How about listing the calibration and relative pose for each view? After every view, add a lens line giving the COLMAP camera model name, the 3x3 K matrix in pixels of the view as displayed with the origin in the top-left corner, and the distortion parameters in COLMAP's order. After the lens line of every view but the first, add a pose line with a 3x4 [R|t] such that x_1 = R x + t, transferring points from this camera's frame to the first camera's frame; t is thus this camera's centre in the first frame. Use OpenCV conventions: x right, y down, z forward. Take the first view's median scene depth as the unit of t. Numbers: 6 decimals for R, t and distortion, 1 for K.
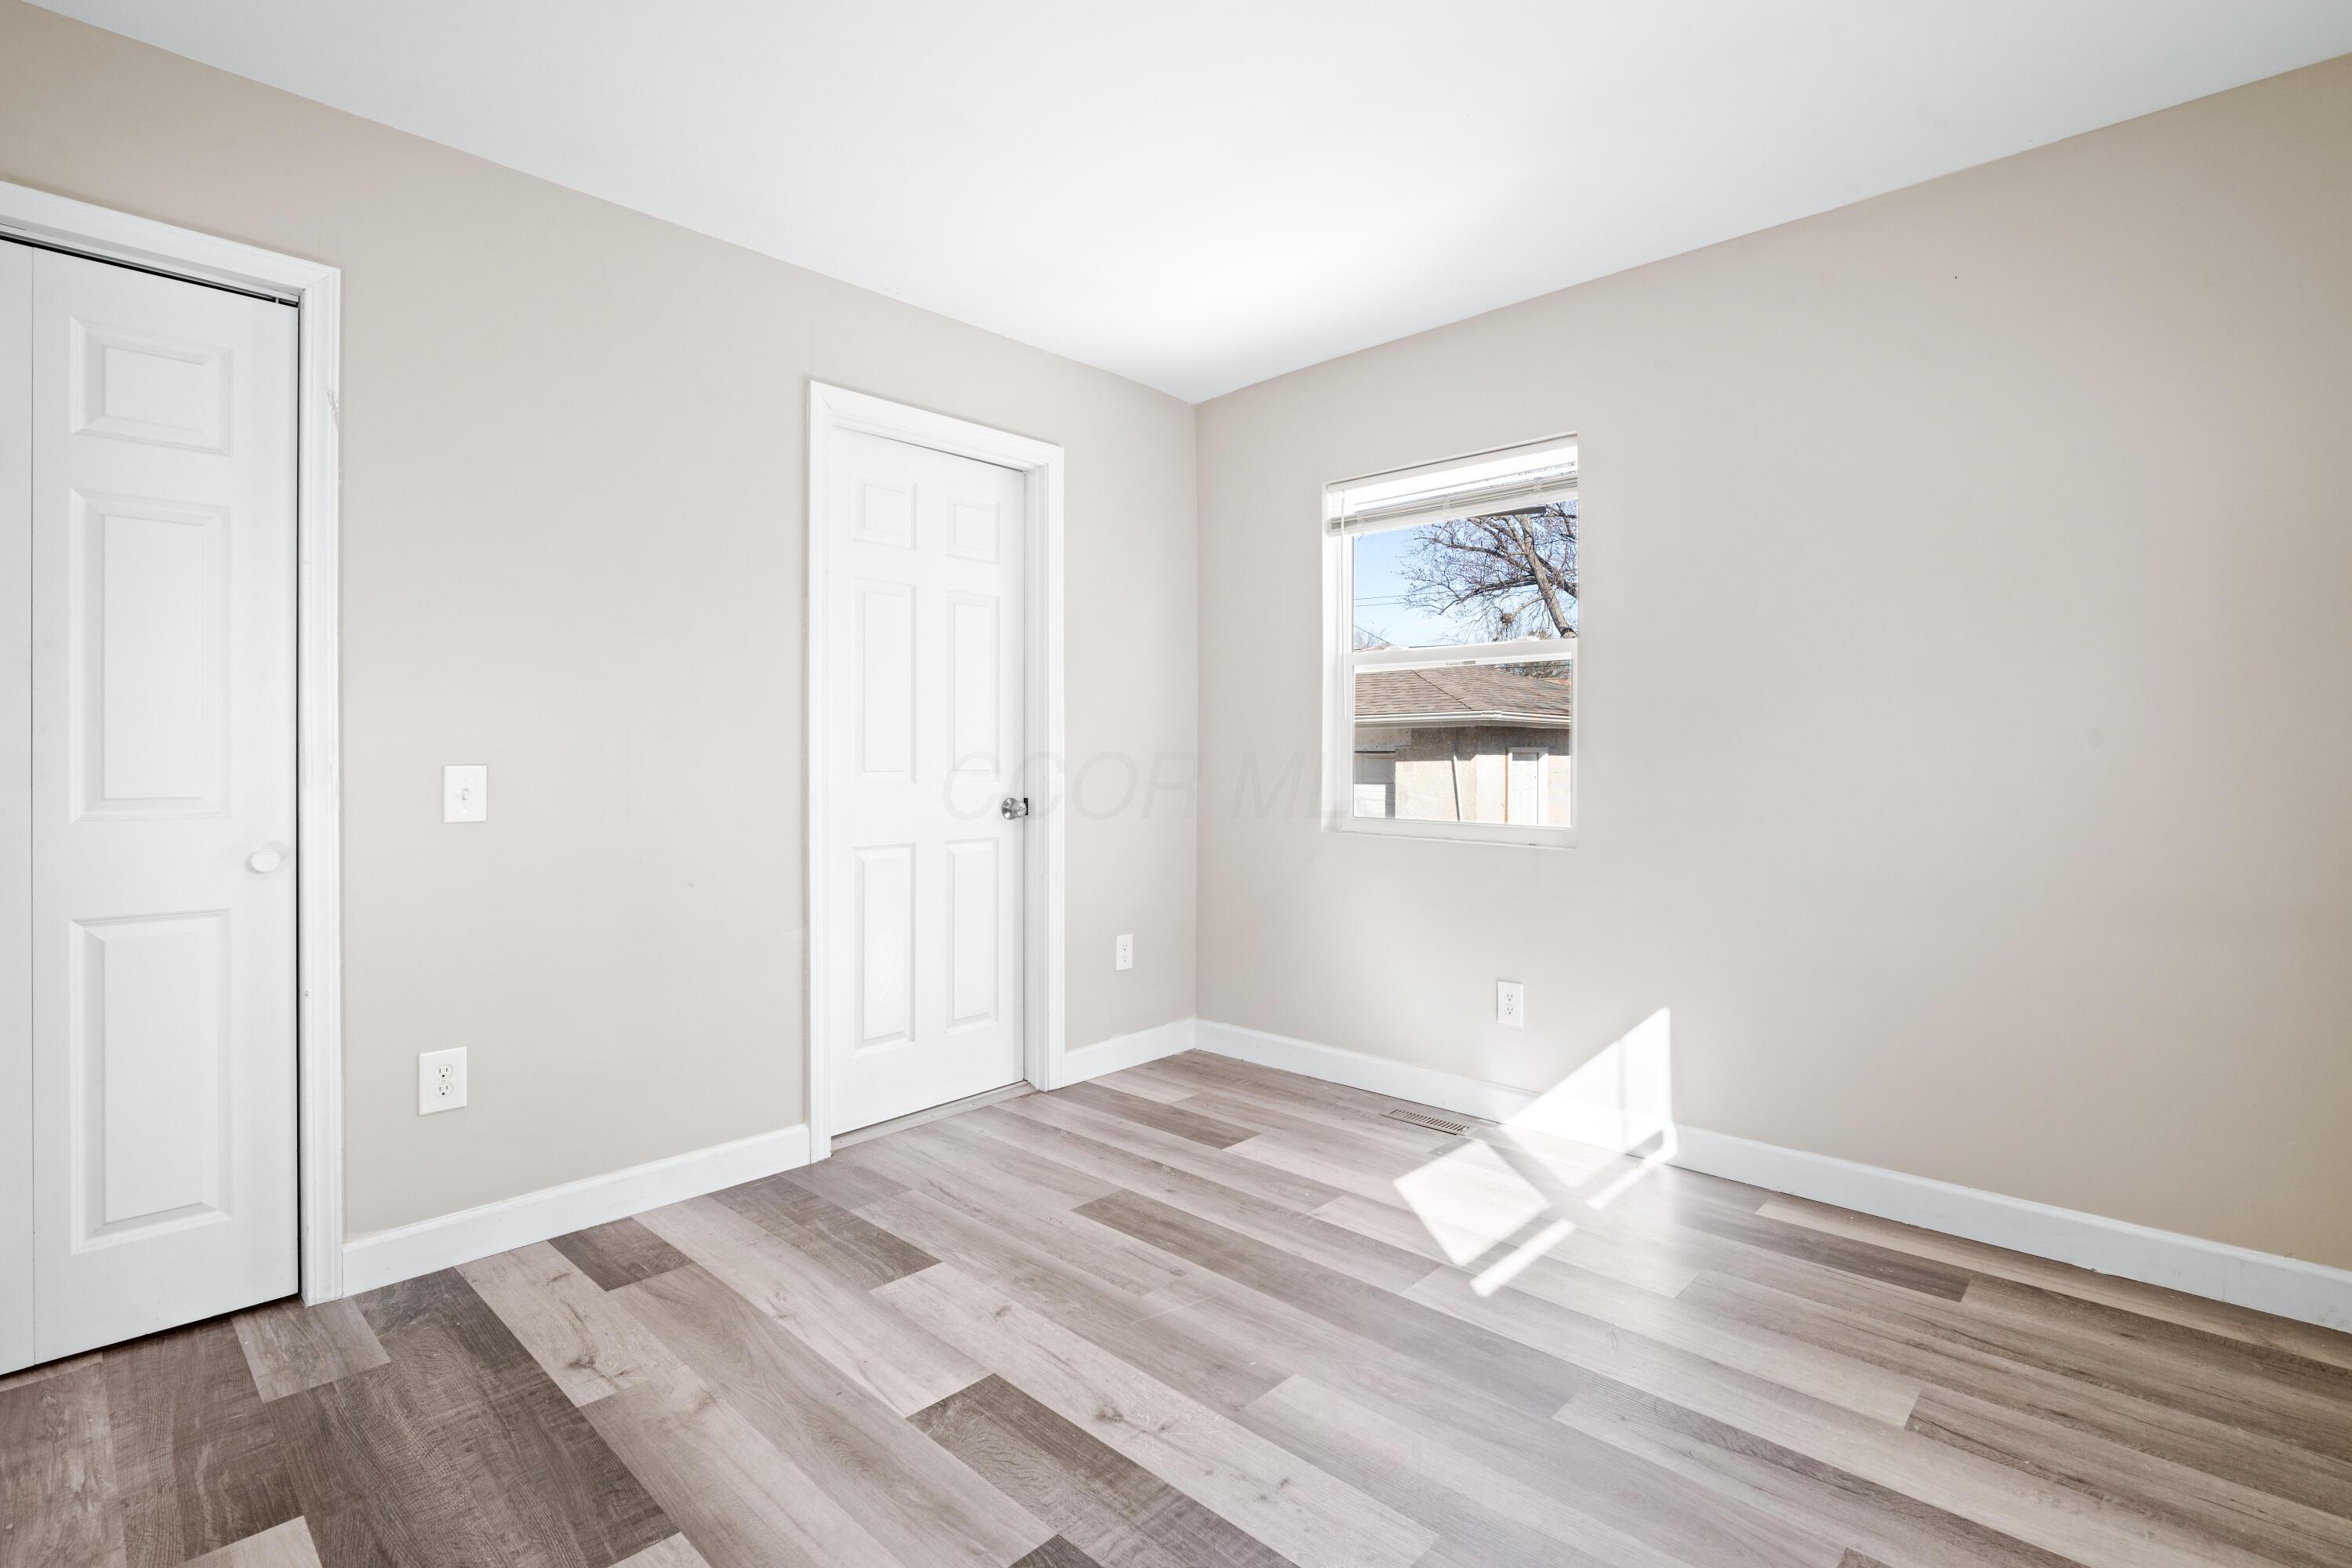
lens RADIAL K [[1110.7, 0, 1175.2], [0, 1110.7, 759.1], [0, 0, 1]] dist [-0.001397, -0.001425]
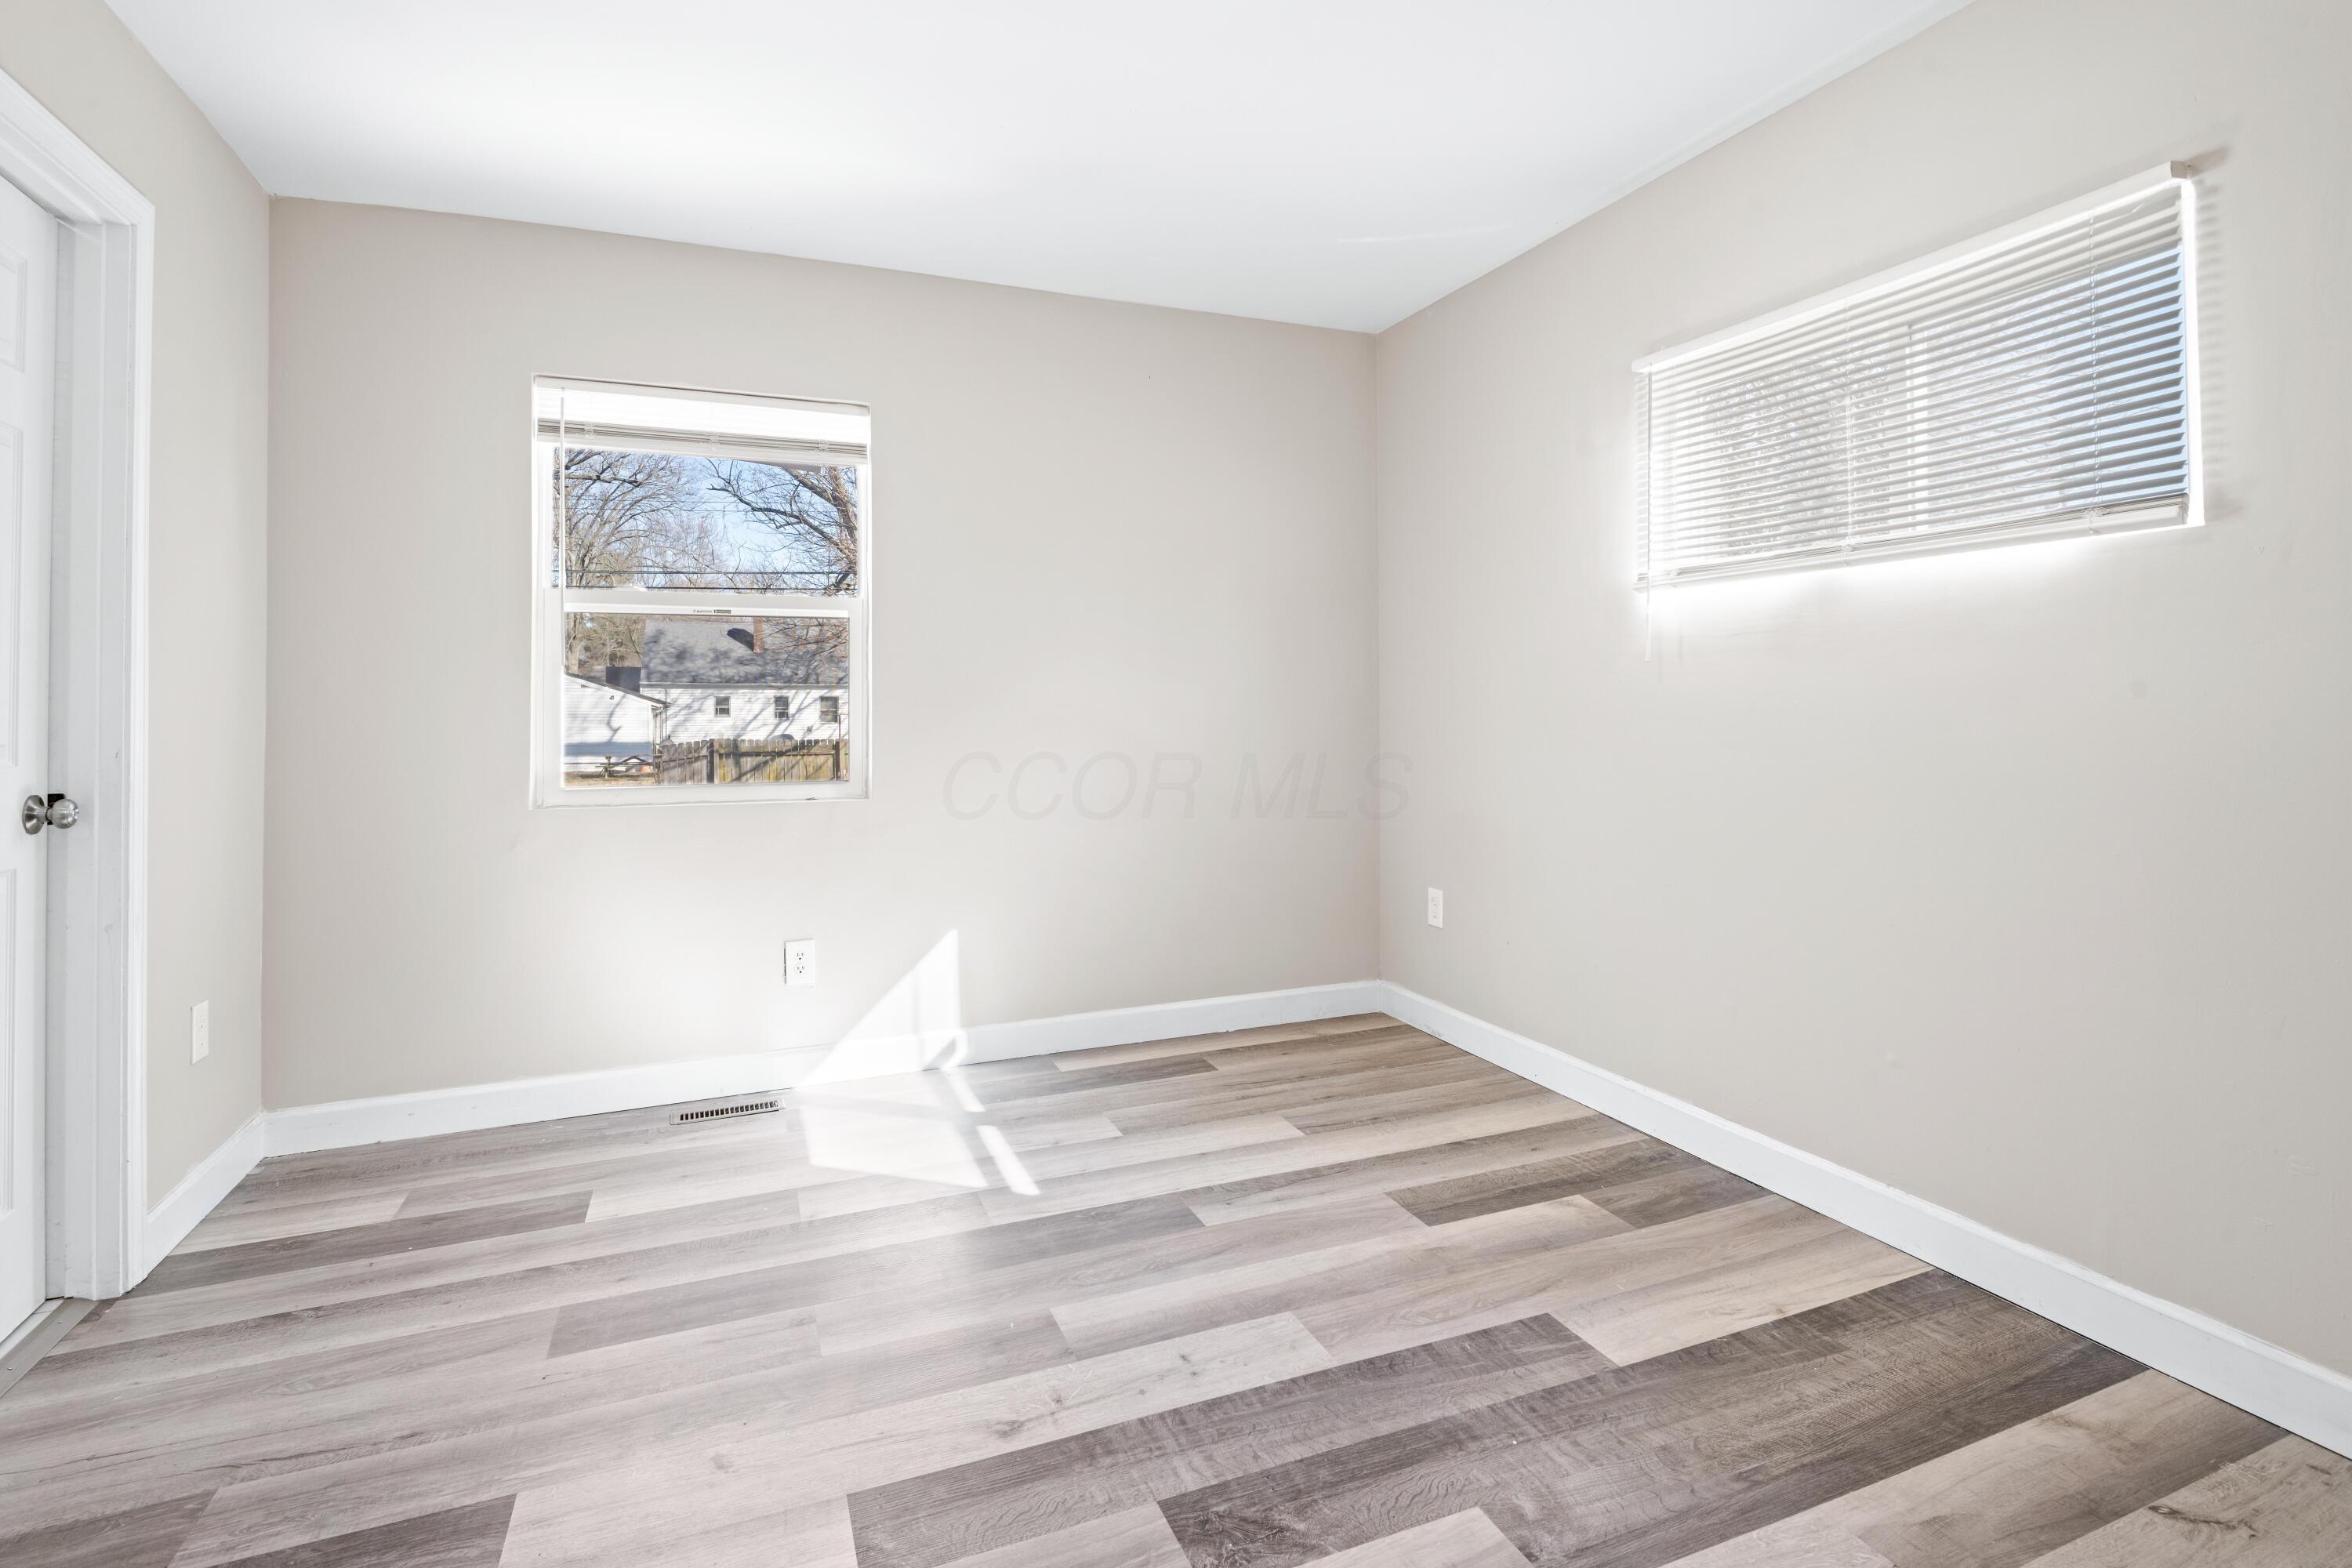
lens RADIAL K [[1145.4, 0, 1215.2], [0, 1145.4, 683.9], [0, 0, 1]] dist [-0.001155, -0.002070]
pose [[0.395405, 0.013094, 0.918413, -0.540201], [0.013000, 0.999718, -0.019850, -0.001513], [-0.918415, 0.019788, 0.395124, 0.284741]]
